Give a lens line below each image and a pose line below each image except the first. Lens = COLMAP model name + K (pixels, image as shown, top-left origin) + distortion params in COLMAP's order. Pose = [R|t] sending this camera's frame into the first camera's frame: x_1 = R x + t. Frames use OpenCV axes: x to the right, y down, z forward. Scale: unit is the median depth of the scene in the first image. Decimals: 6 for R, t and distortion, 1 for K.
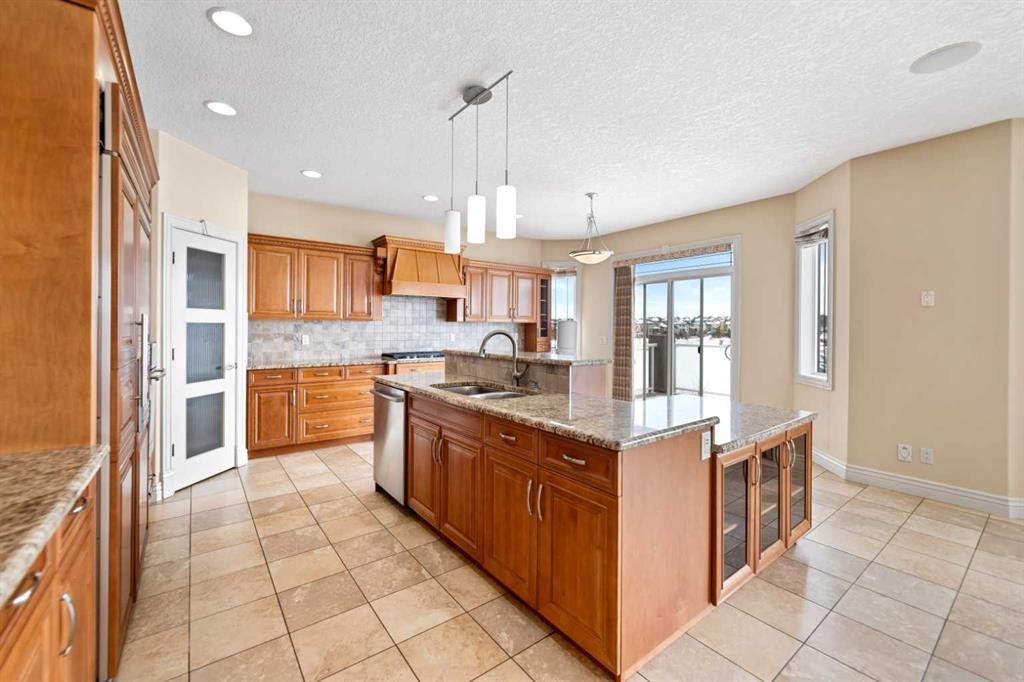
lens RADIAL K [[422.5, 0, 513.5], [0, 422.5, 333.0], [0, 0, 1]] dist [-0.002916, -0.000275]
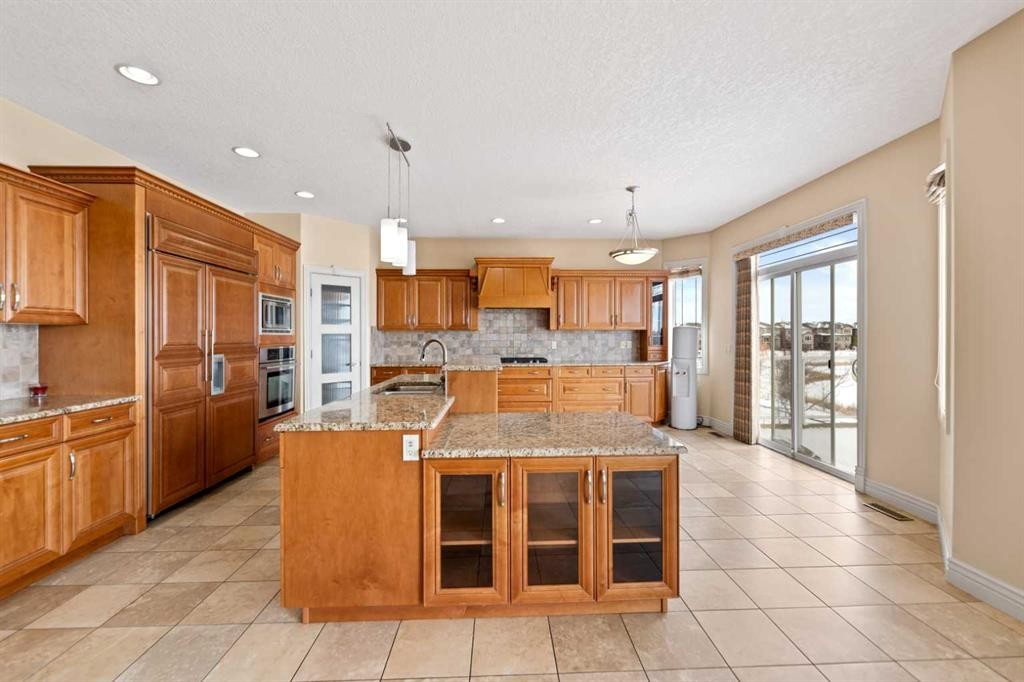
lens RADIAL K [[418.0, 0, 512.0], [0, 418.0, 341.0], [0, 0, 1]] dist [-0.009321, -0.000348]
pose [[0.817691, 0.000201, -0.575658, 0.436260], [-0.000409, 1.000000, -0.000233, 0.001178], [0.575658, 0.000426, 0.817691, 0.105152]]
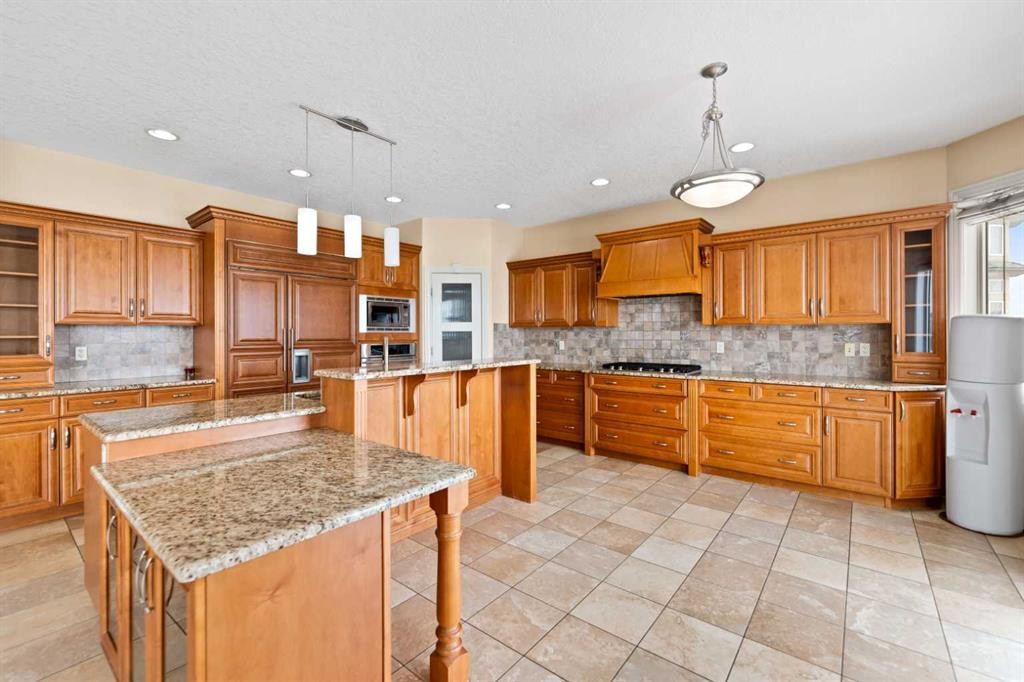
lens RADIAL K [[429.5, 0, 515.8], [0, 429.5, 333.0], [0, 0, 1]] dist [-0.002058, -0.000003]
pose [[0.241369, -0.006463, -0.970412, 0.559565], [-0.009526, 0.999914, -0.009029, -0.004327], [0.970387, 0.011424, 0.241287, 0.581095]]
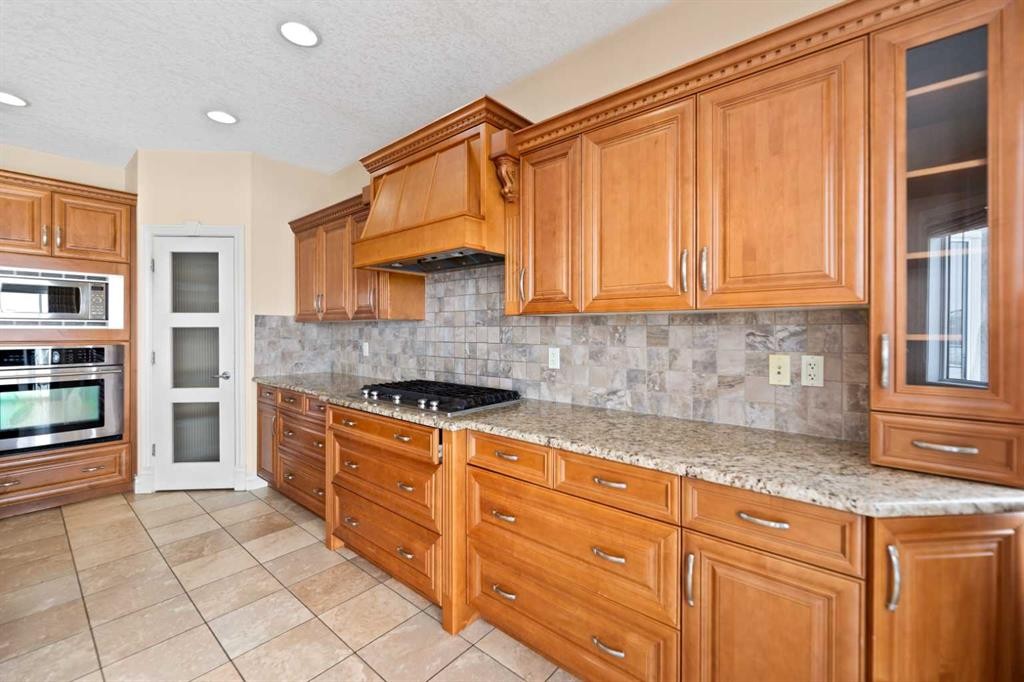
lens RADIAL K [[422.5, 0, 513.5], [0, 422.5, 333.0], [0, 0, 1]] dist [-0.002916, -0.000275]
pose [[0.219356, -0.001190, -0.975644, 0.254644], [-0.012853, 0.999909, -0.004110, -0.011336], [0.975560, 0.013442, 0.219321, 1.041683]]
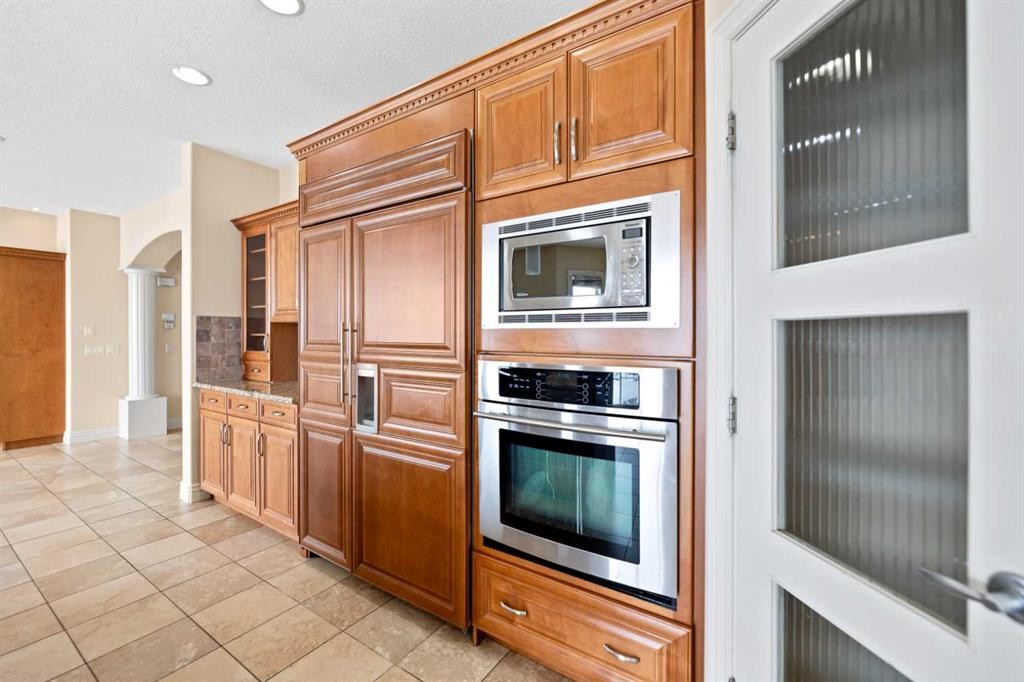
lens RADIAL K [[429.5, 0, 515.8], [0, 429.5, 333.0], [0, 0, 1]] dist [-0.002058, -0.000003]
pose [[-0.944702, -0.005313, -0.327888, -0.336498], [-0.008758, 0.999921, 0.009031, -0.010819], [0.327814, 0.011403, -0.944673, 0.806360]]
